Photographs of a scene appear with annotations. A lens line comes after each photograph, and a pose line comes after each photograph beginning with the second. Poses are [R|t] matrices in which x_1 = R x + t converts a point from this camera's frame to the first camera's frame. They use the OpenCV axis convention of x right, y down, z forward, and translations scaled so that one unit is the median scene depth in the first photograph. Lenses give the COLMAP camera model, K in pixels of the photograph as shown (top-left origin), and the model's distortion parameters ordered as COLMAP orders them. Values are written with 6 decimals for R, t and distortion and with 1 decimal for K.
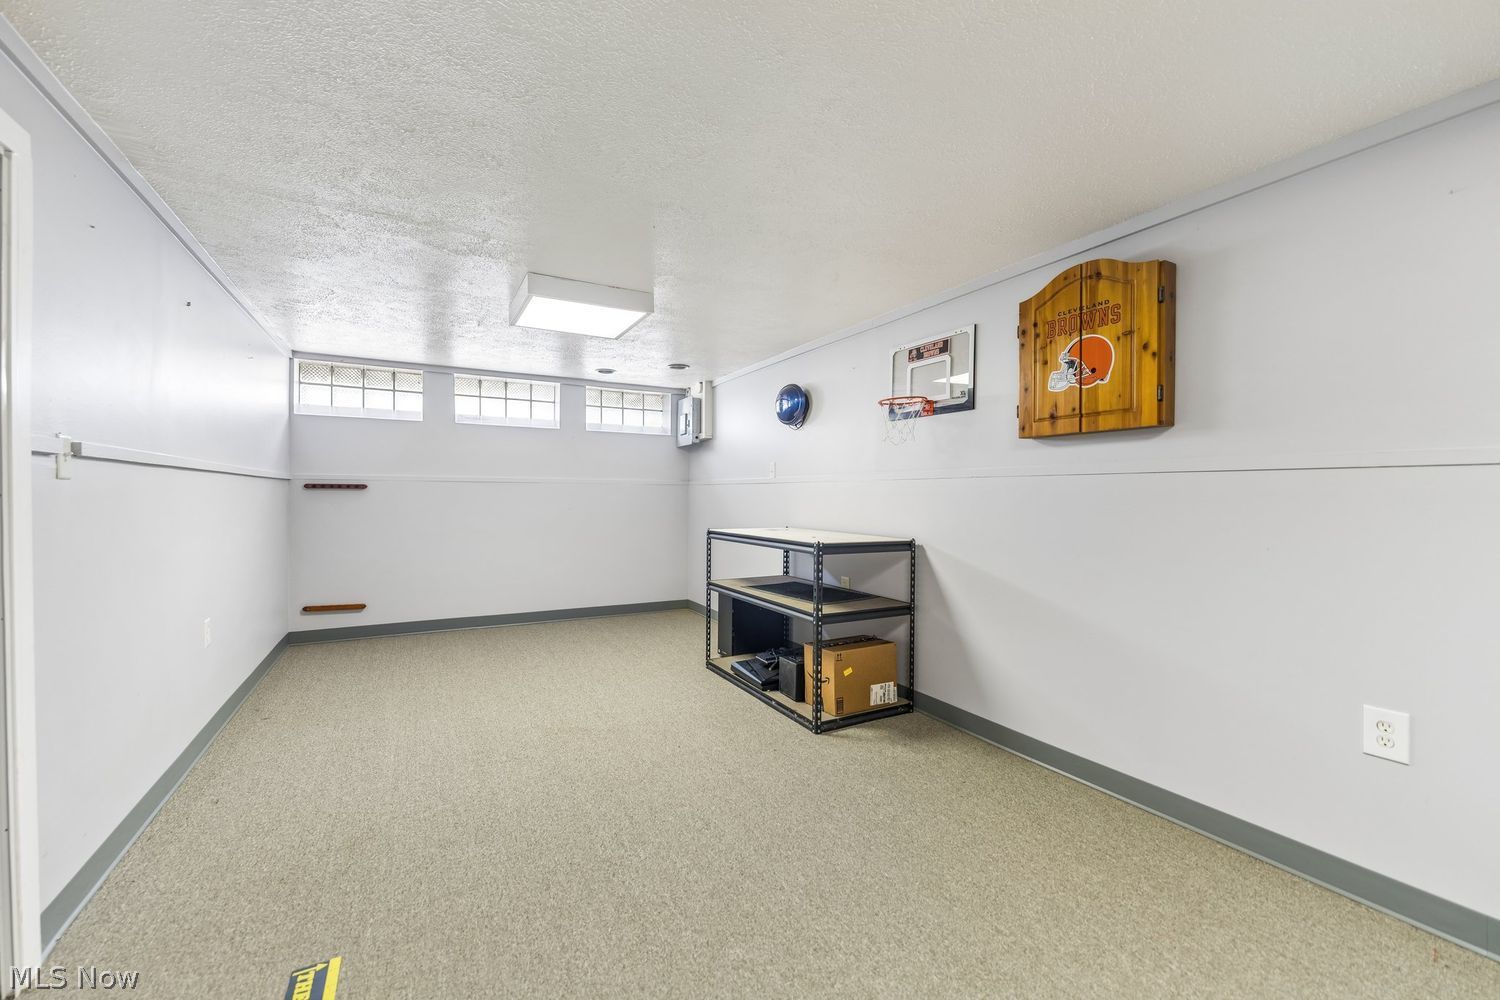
lens RADIAL K [[599.6, 0, 743.4], [0, 599.6, 501.8], [0, 0, 1]] dist [-0.001814, -0.000230]
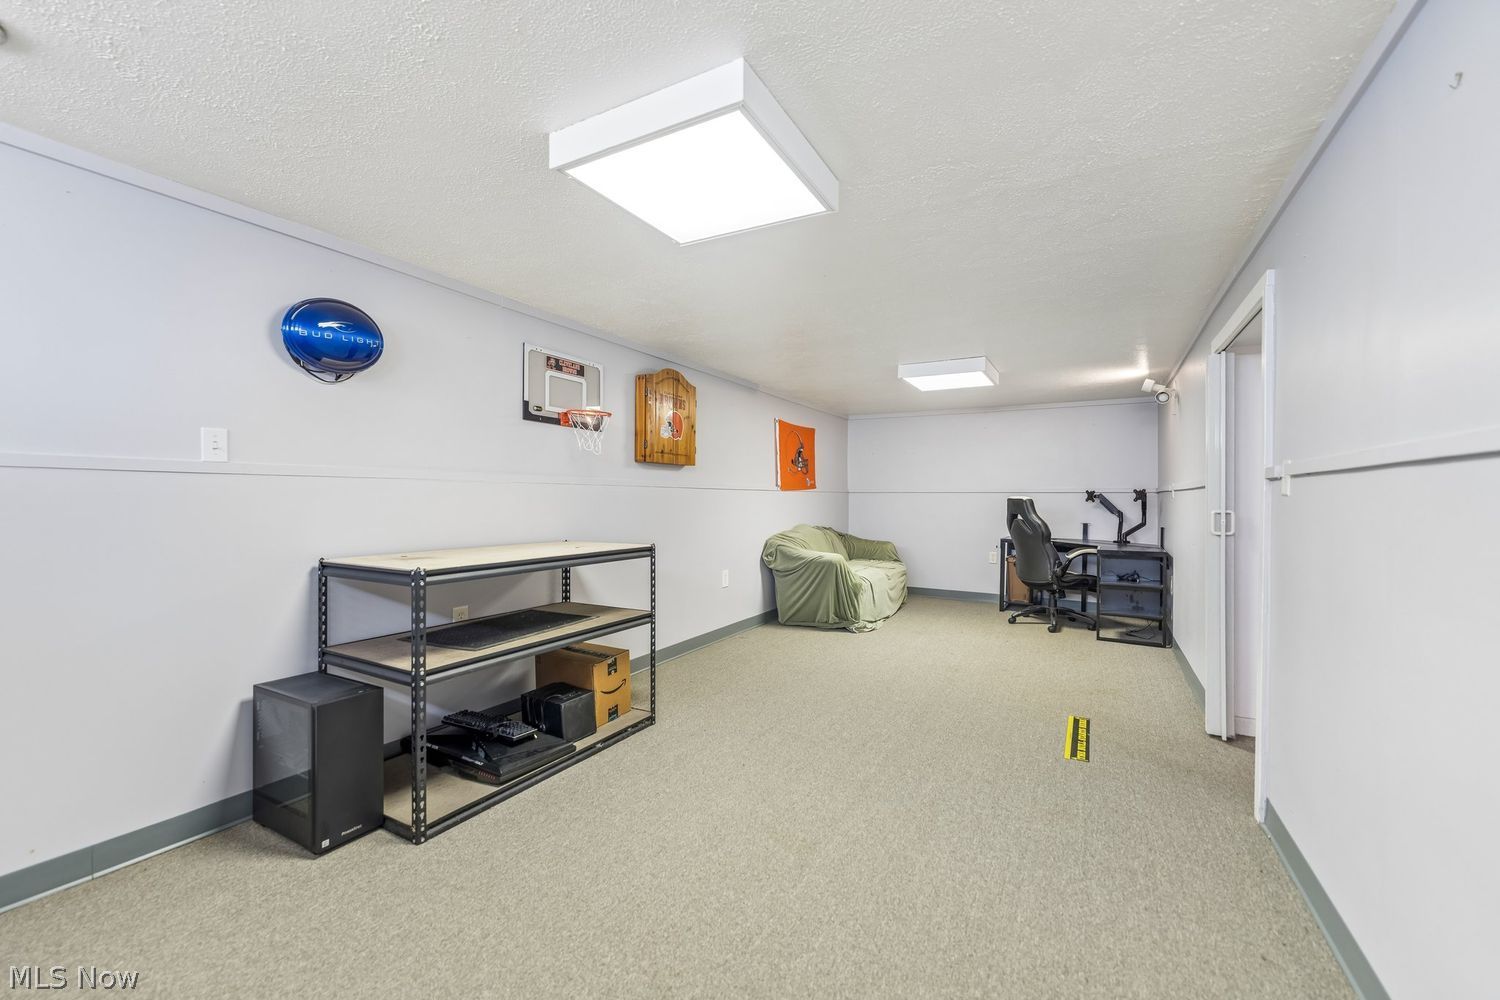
lens RADIAL K [[599.6, 0, 752.1], [0, 599.6, 501.3], [0, 0, 1]] dist [-0.001814, -0.000230]
pose [[-0.533797, -0.008853, 0.845566, -0.786574], [0.005898, 0.999882, 0.014192, -0.020274], [-0.845592, 0.012563, -0.533682, 1.279918]]
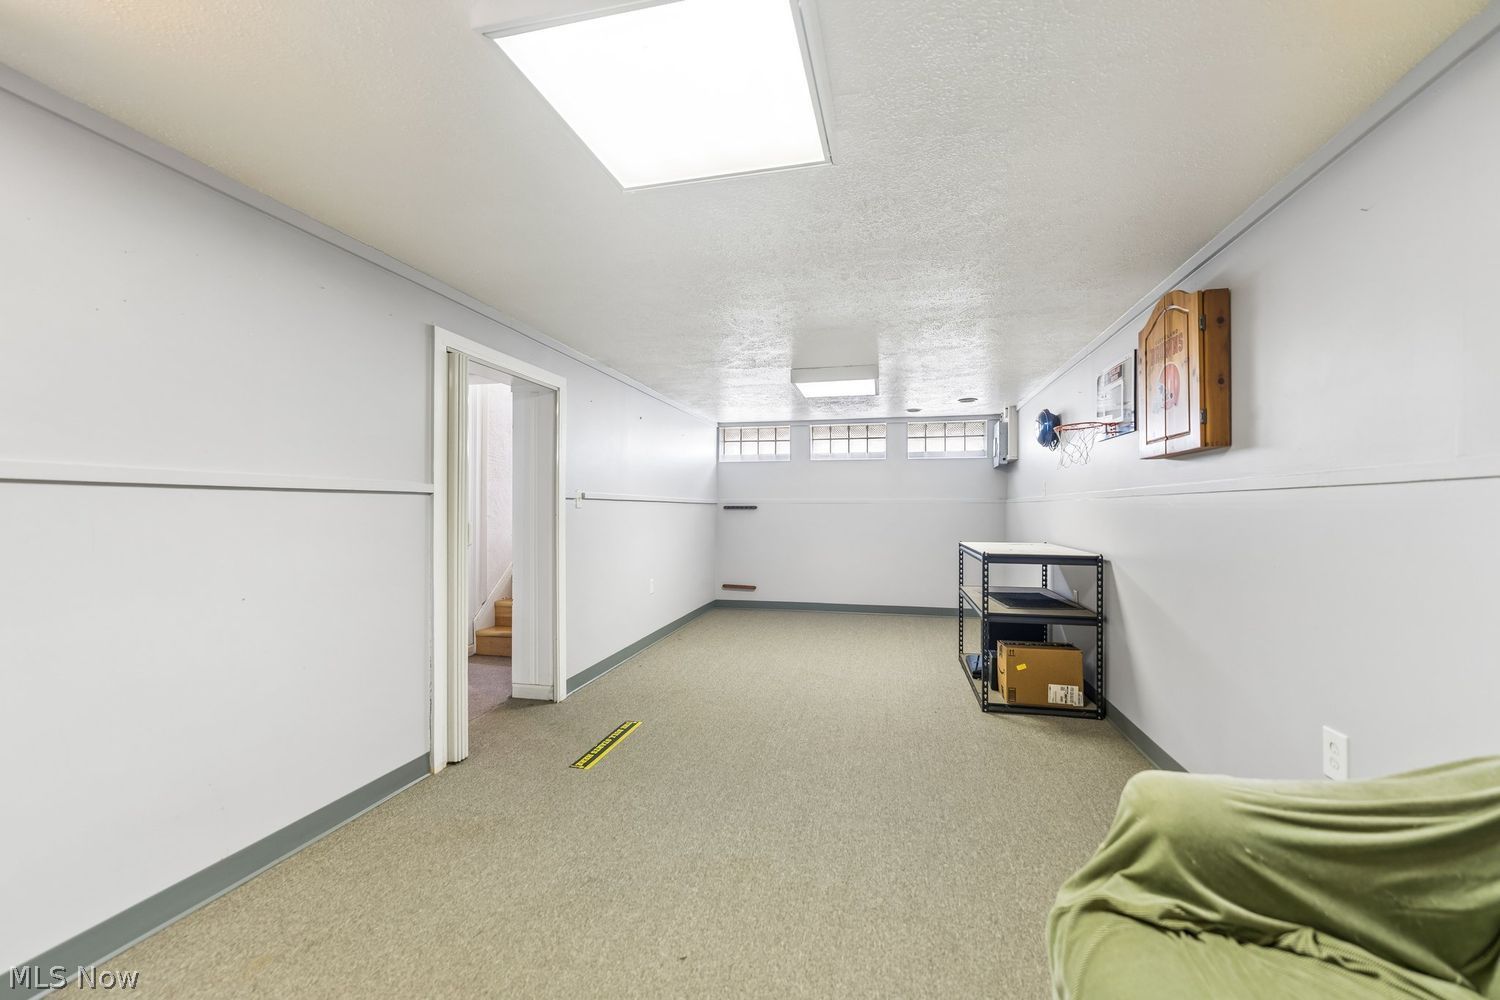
lens RADIAL K [[599.6, 0, 751.8], [0, 599.6, 501.5], [0, 0, 1]] dist [-0.001814, -0.000230]
pose [[0.752802, -0.014903, -0.658078, 0.518727], [-0.003438, 0.999641, -0.026571, -0.000768], [0.658238, 0.022266, 0.752480, -0.200216]]
